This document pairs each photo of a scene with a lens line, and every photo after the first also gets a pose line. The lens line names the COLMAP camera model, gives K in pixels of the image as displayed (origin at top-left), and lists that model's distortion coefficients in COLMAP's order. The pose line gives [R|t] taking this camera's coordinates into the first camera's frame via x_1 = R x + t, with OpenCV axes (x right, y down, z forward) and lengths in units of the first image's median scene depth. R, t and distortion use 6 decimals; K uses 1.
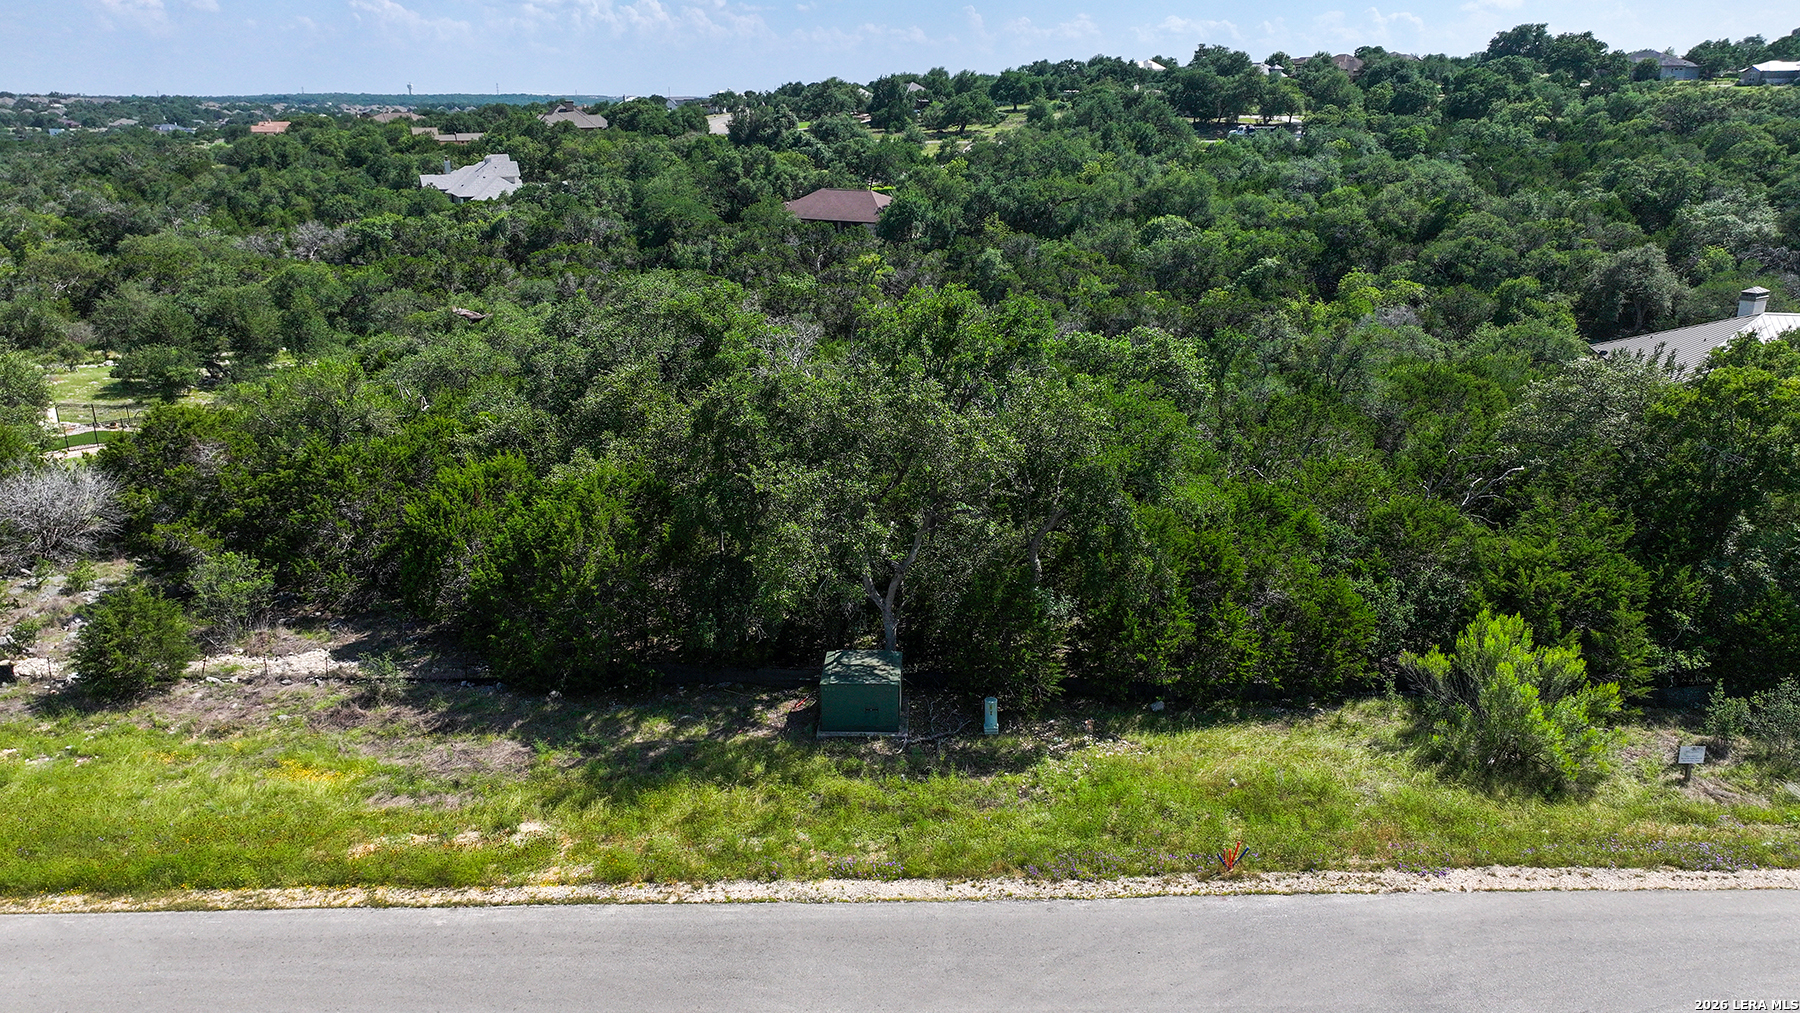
lens RADIAL K [[1255.6, 0, 900.0], [0, 1255.6, 506.5], [0, 0, 1]] dist [0.002532, 0.005850]
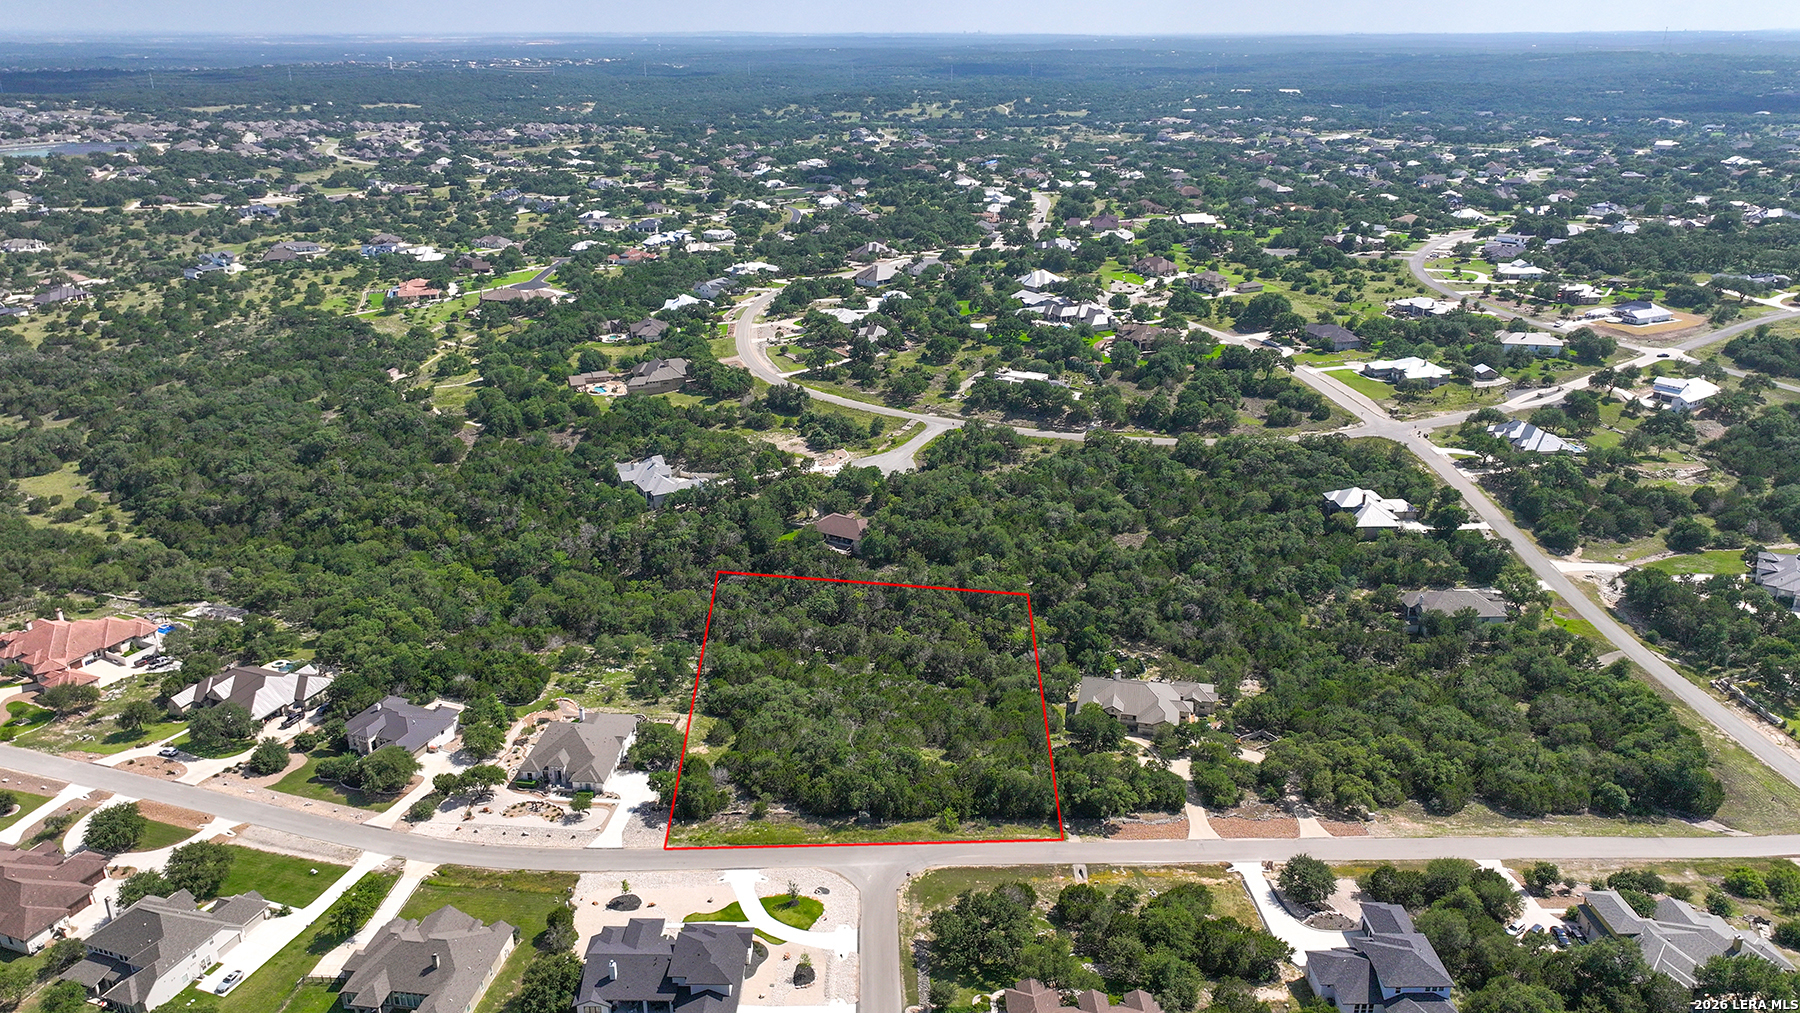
lens RADIAL K [[1255.6, 0, 900.0], [0, 1255.6, 506.5], [0, 0, 1]] dist [0.002532, 0.005850]
pose [[0.999643, 0.005109, 0.026218, -0.019434], [-0.006213, 0.999090, 0.042194, -1.940335], [-0.025978, -0.042342, 0.998765, -6.135645]]
